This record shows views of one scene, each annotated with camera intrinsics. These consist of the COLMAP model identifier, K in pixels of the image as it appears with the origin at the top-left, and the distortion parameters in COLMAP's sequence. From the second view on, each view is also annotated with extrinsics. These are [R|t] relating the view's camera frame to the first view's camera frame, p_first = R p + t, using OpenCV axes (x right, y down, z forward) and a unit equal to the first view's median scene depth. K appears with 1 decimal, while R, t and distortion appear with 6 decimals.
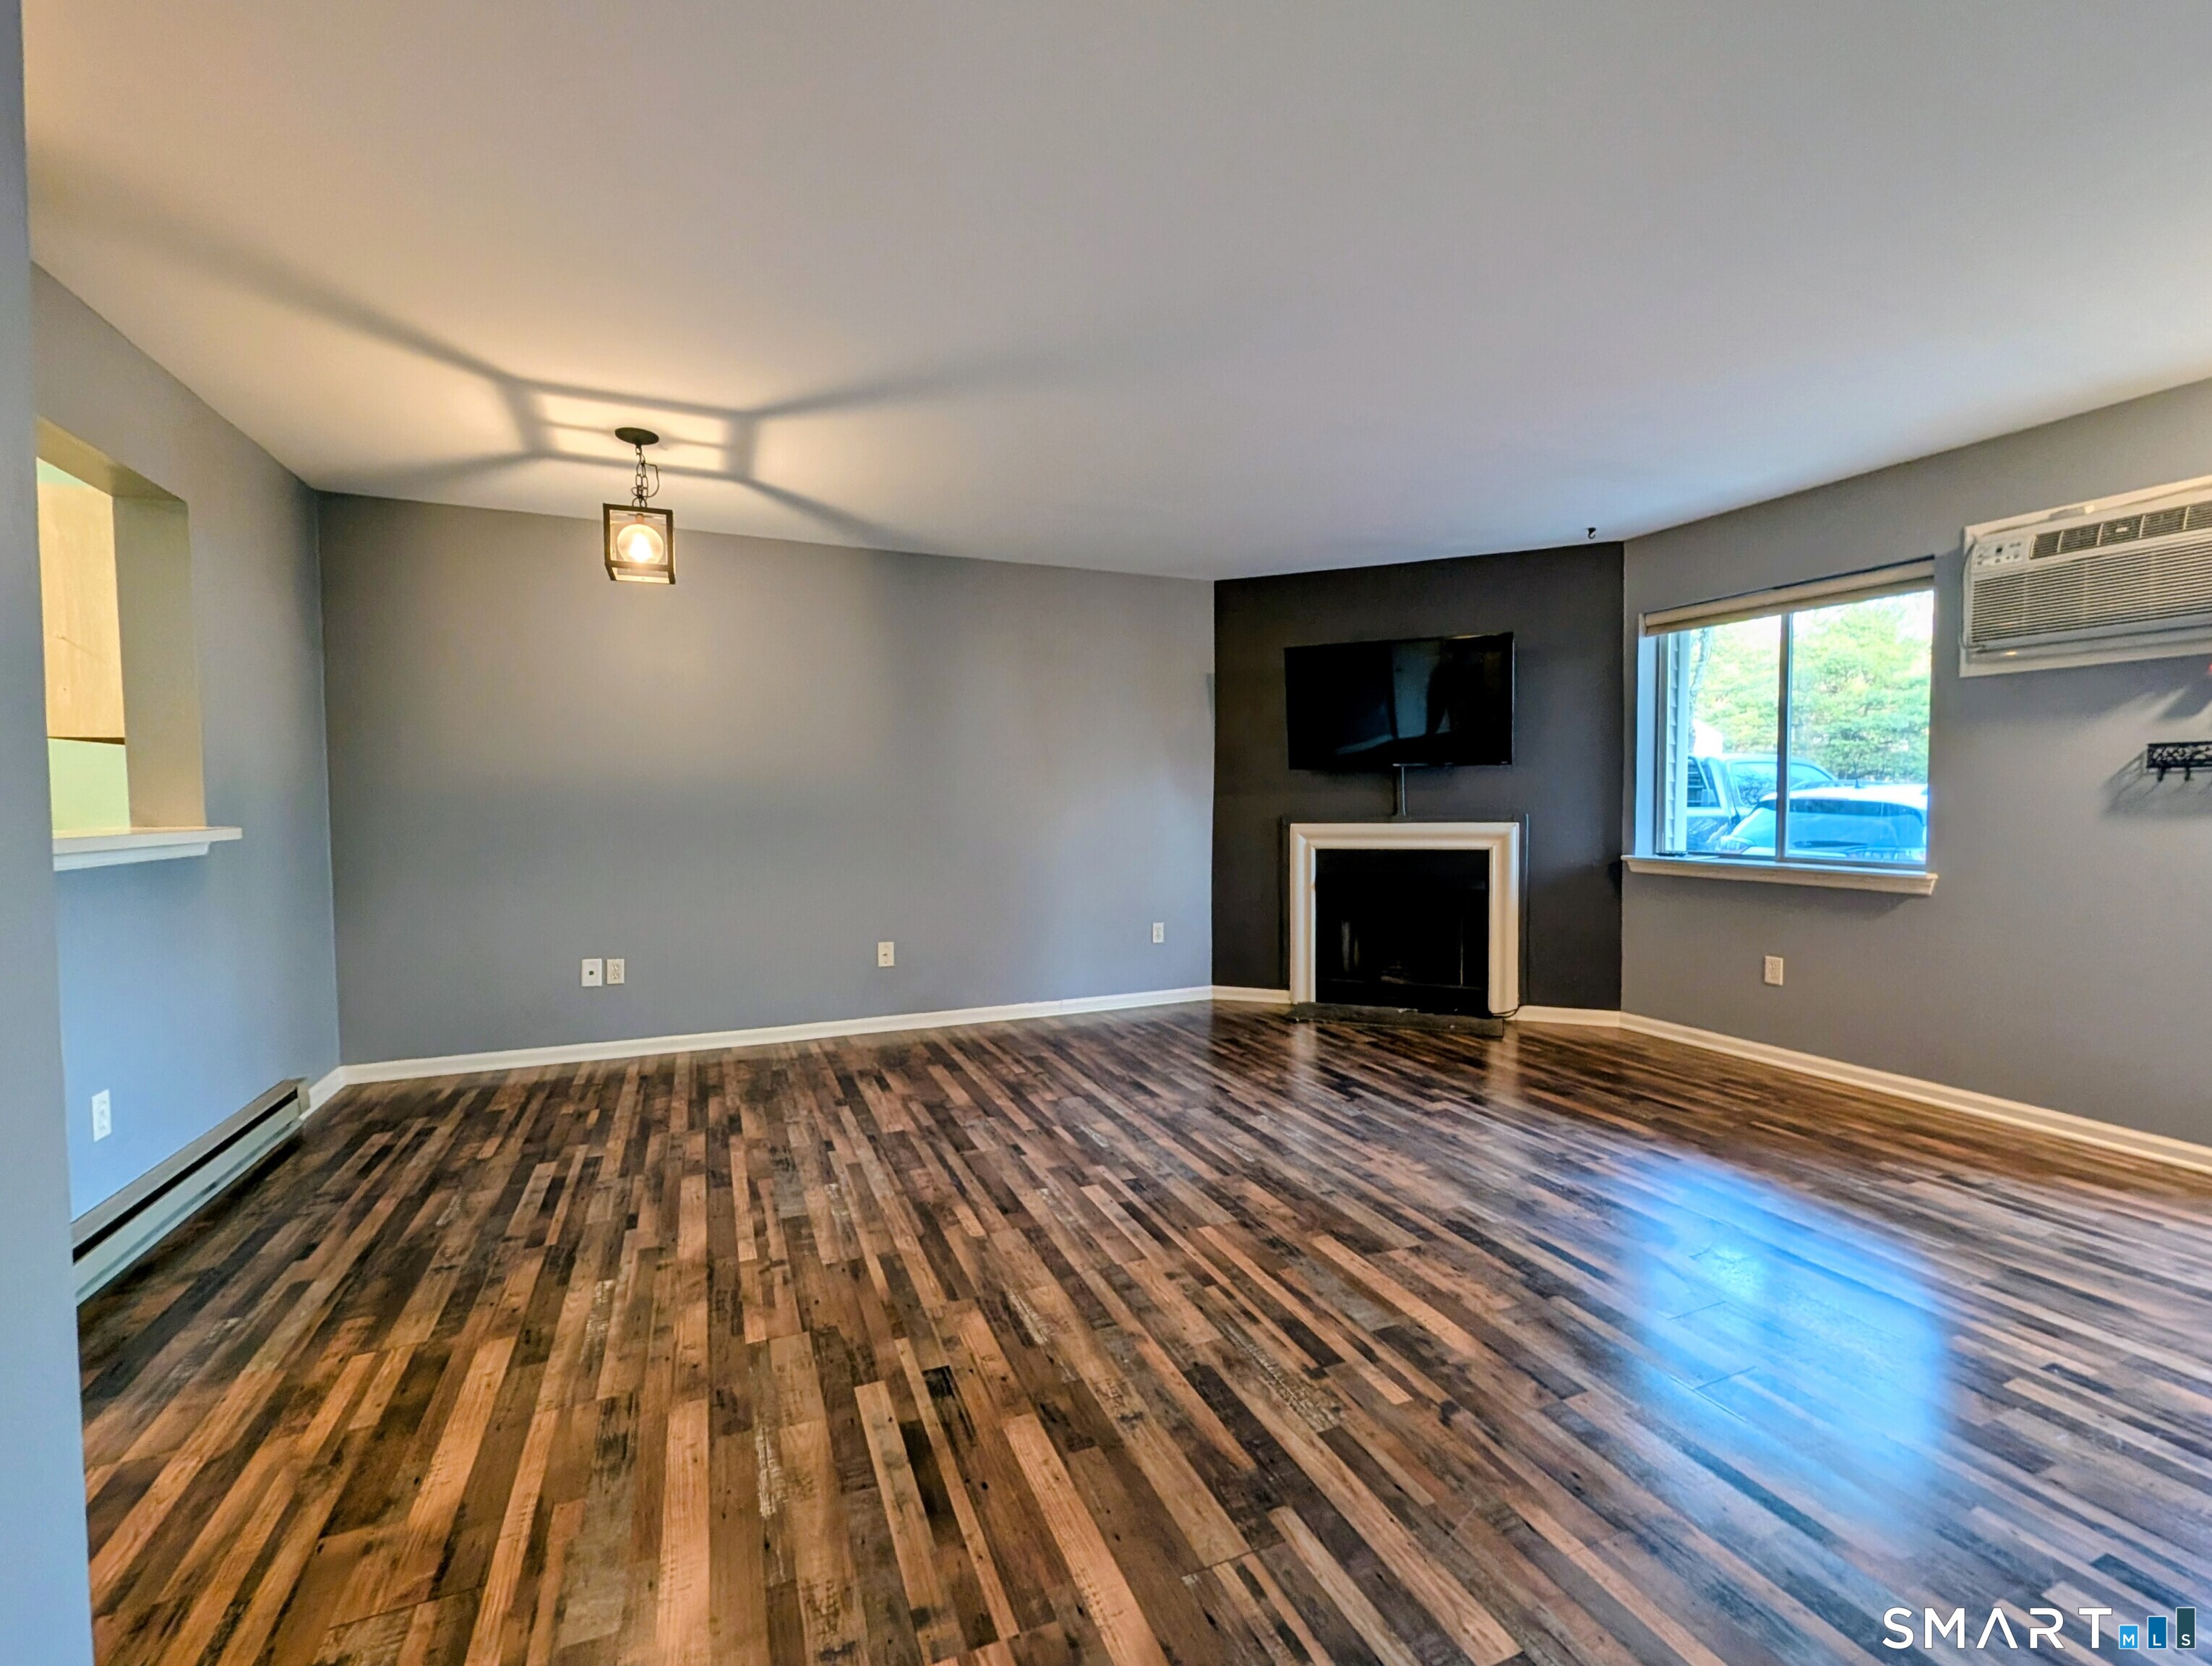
lens RADIAL K [[909.1, 0, 1103.4], [0, 909.1, 836.0], [0, 0, 1]] dist [-0.004484, -0.000122]
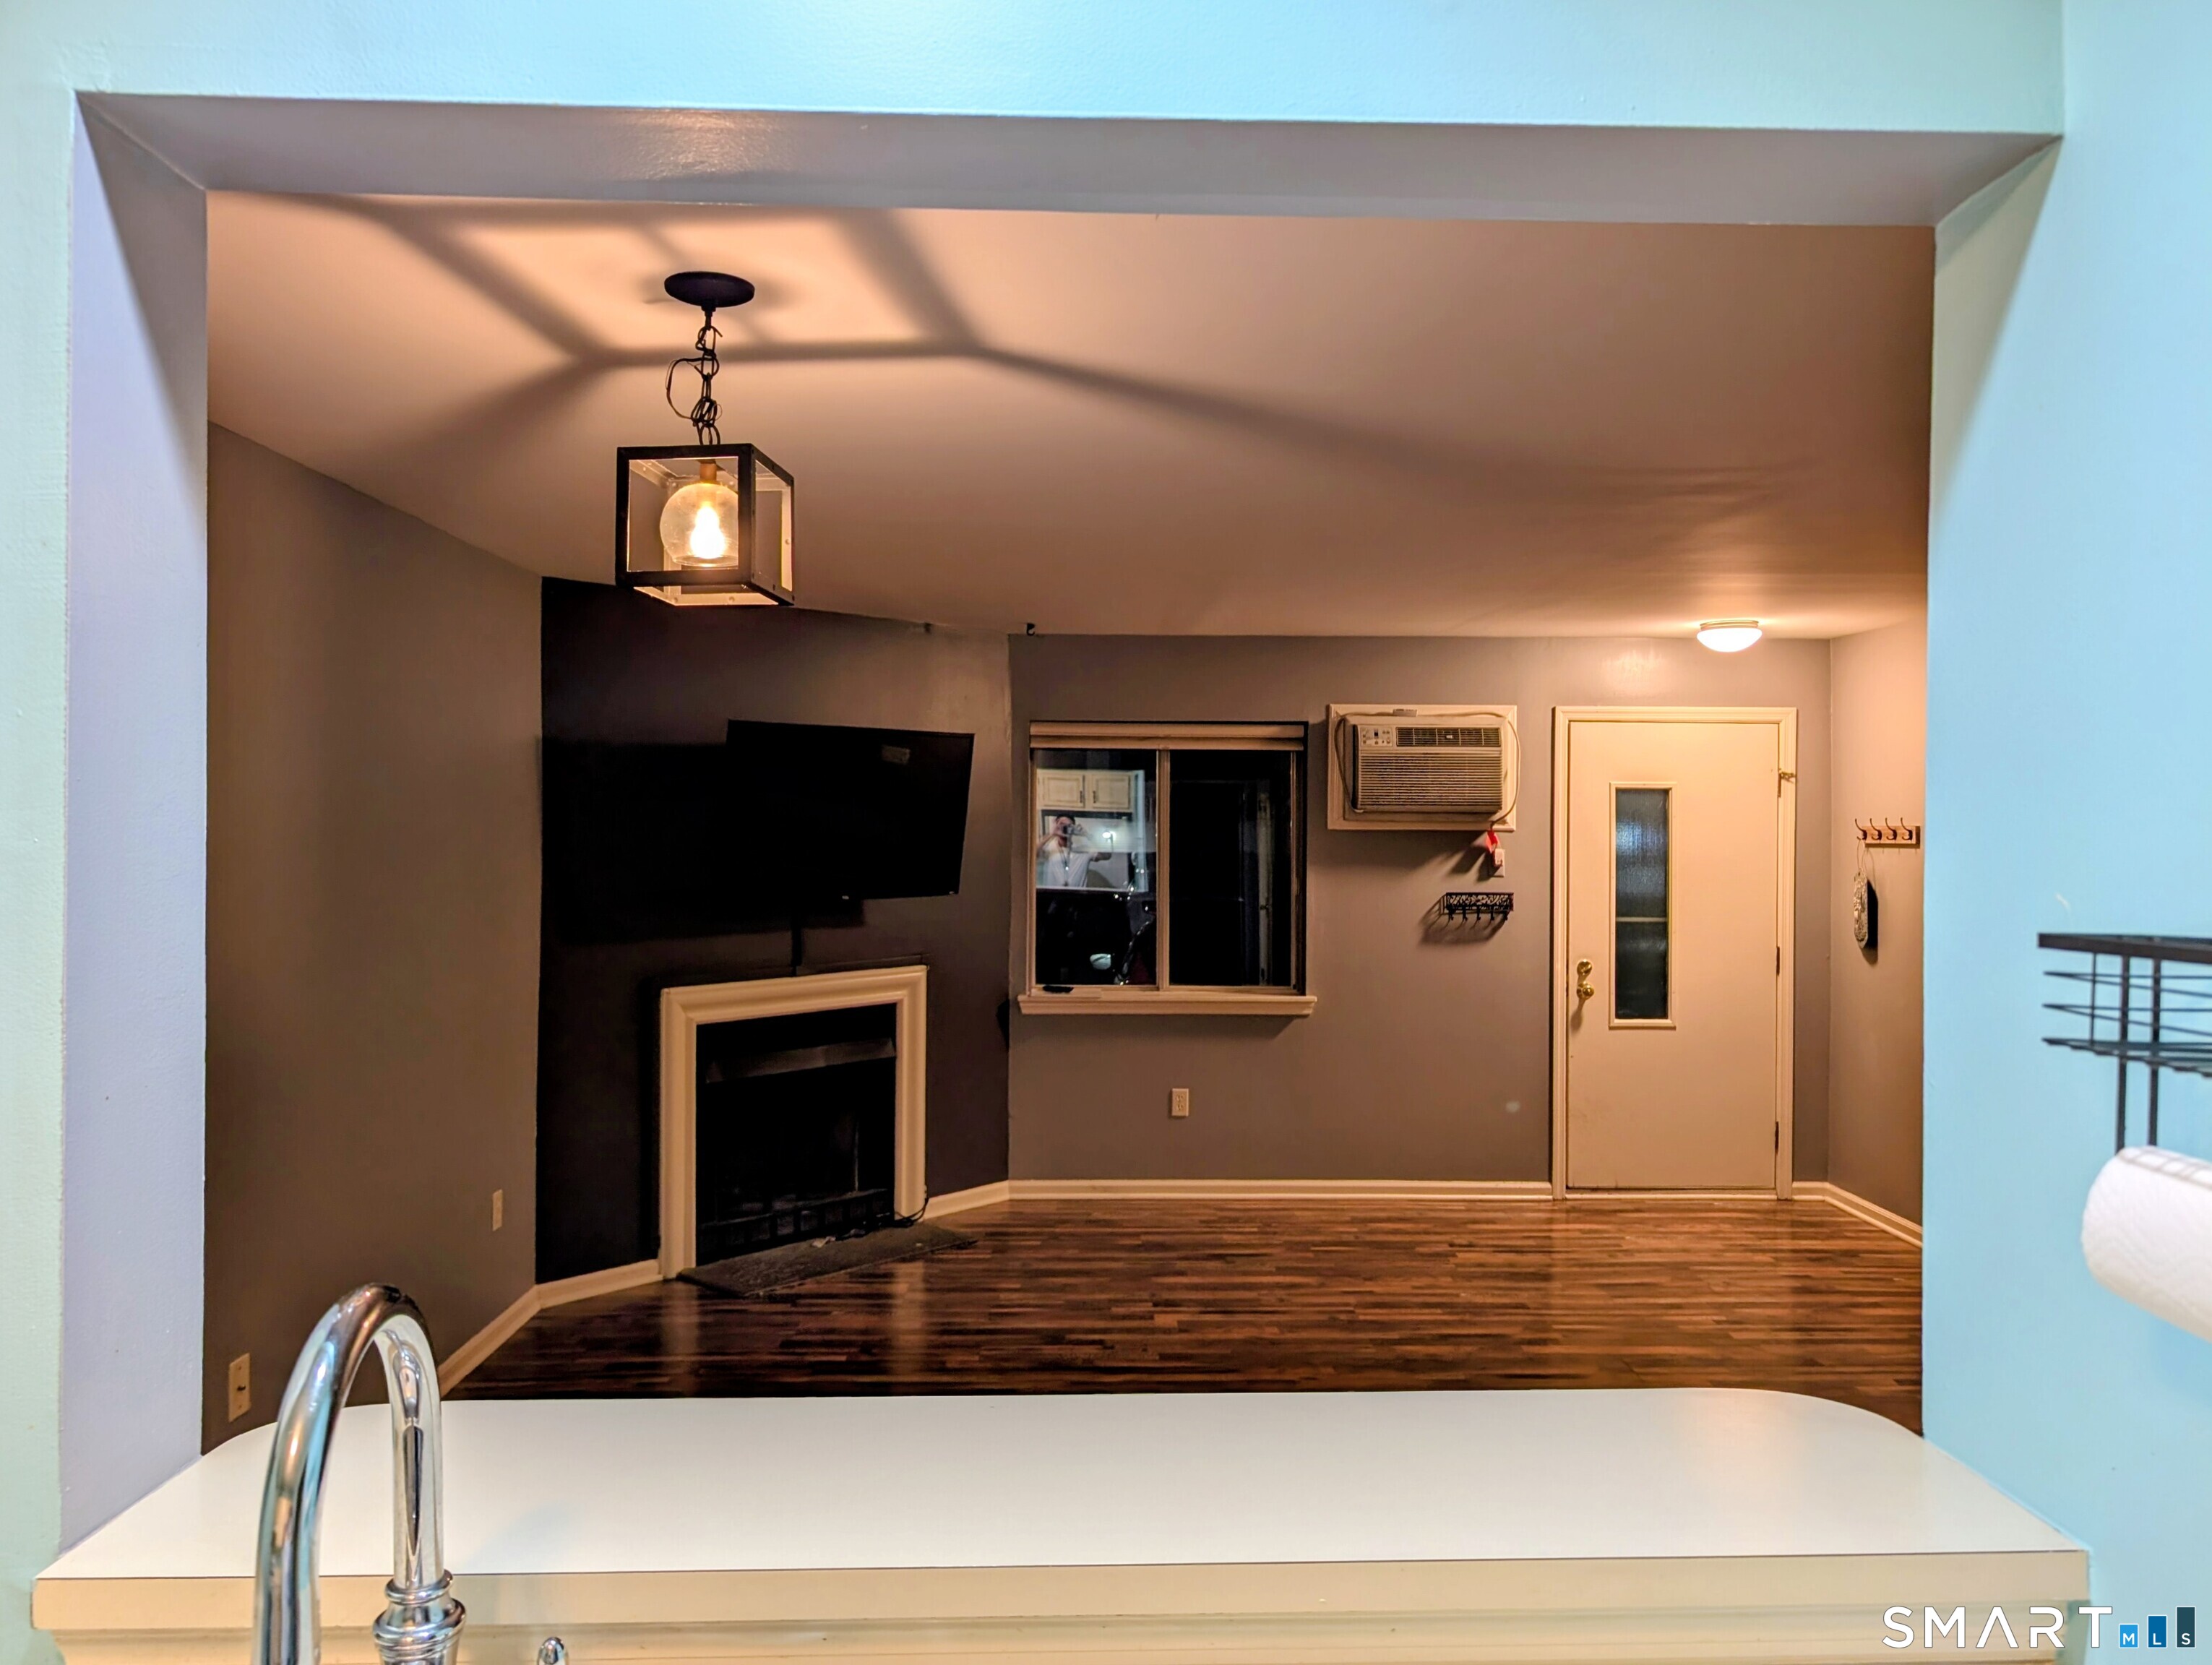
lens RADIAL K [[1537.0, 0, 1103.2], [0, 1537.0, 837.3], [0, 0, 1]] dist [0.012712, -0.002322]
pose [[0.401429, 0.006032, 0.915870, -0.948550], [0.035279, 0.999134, -0.022043, -0.122998], [-0.915211, 0.041160, 0.400868, 0.438962]]
